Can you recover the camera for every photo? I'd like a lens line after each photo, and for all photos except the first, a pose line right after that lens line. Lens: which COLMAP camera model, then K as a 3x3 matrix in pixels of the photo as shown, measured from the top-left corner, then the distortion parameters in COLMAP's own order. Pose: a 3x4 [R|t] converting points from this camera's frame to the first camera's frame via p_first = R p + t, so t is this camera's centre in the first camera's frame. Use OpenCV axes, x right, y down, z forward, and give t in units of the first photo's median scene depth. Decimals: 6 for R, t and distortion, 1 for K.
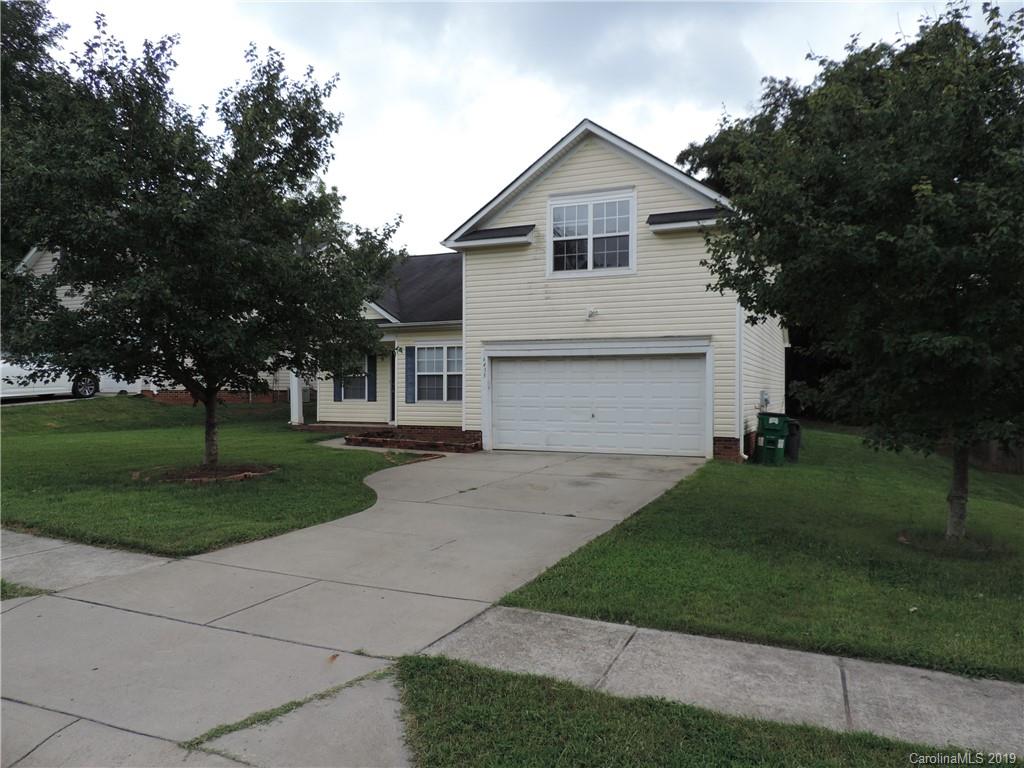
lens RADIAL K [[729.9, 0, 511.7], [0, 729.9, 382.9], [0, 0, 1]] dist [-0.023642, 0.006738]
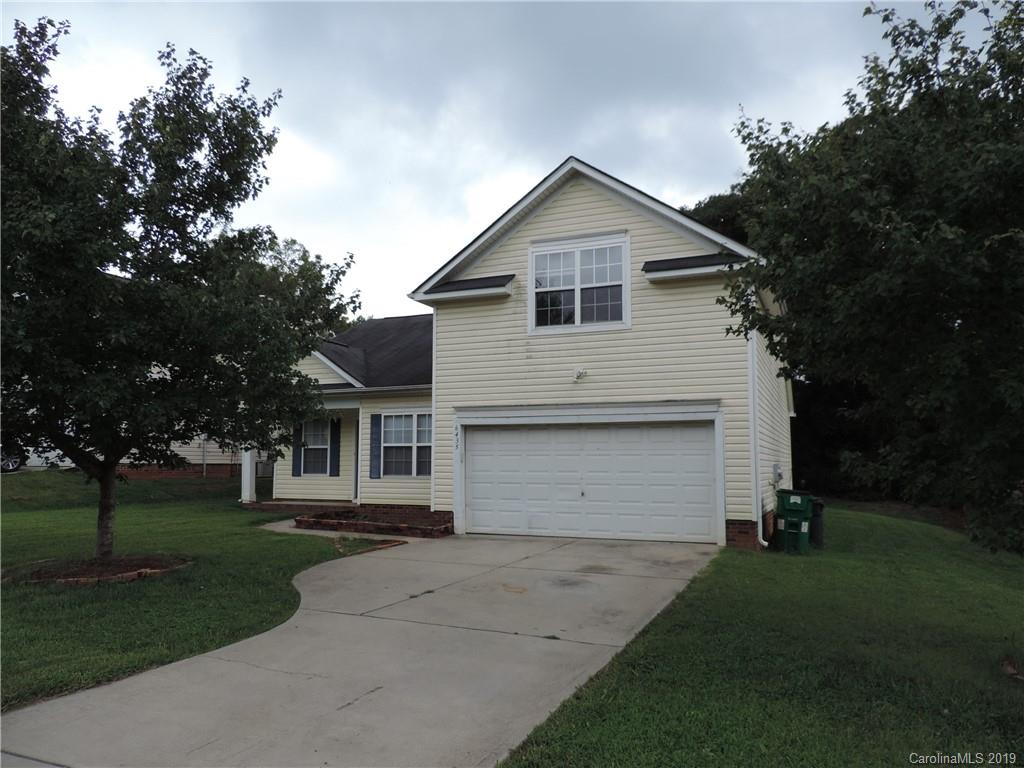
lens RADIAL K [[729.9, 0, 515.1], [0, 729.9, 383.8], [0, 0, 1]] dist [-0.023642, 0.006738]
pose [[0.999822, 0.001359, 0.018822, 0.017967], [0.000503, 0.995131, -0.098560, 0.000968], [-0.018864, 0.098552, 0.994953, 0.155831]]
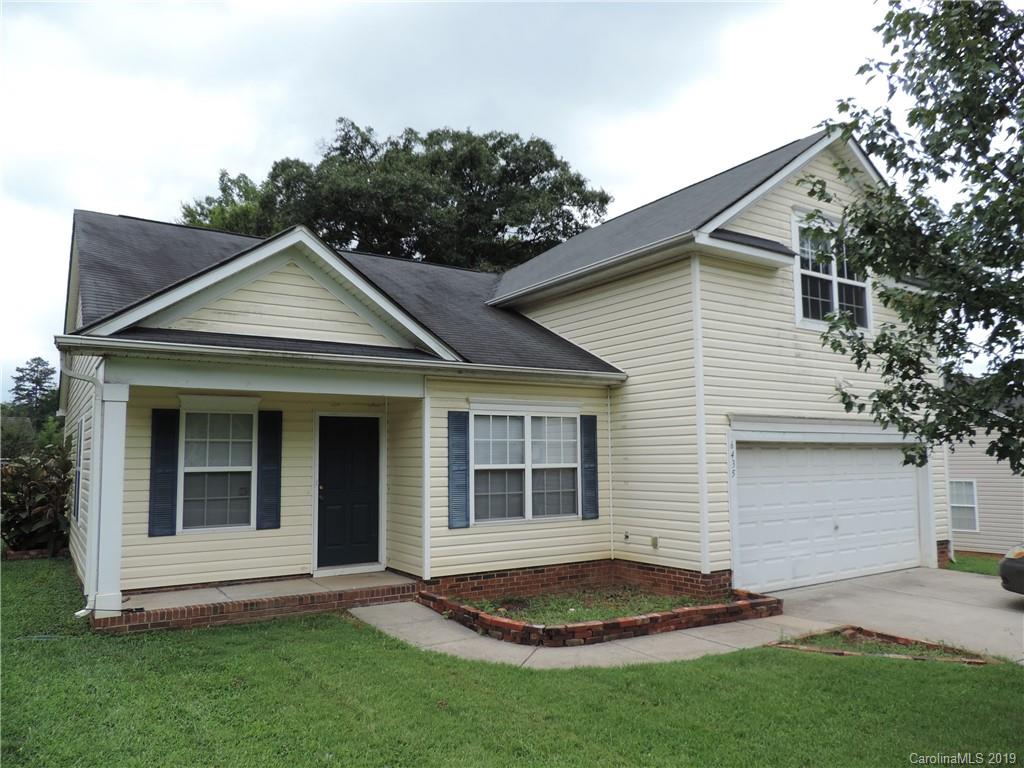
lens RADIAL K [[729.9, 0, 512.9], [0, 729.9, 384.3], [0, 0, 1]] dist [-0.023642, 0.006738]
pose [[0.540599, 0.076849, 0.837763, -0.742251], [-0.002152, 0.995942, -0.089970, -0.033300], [-0.841277, 0.046835, 0.538571, 0.980480]]
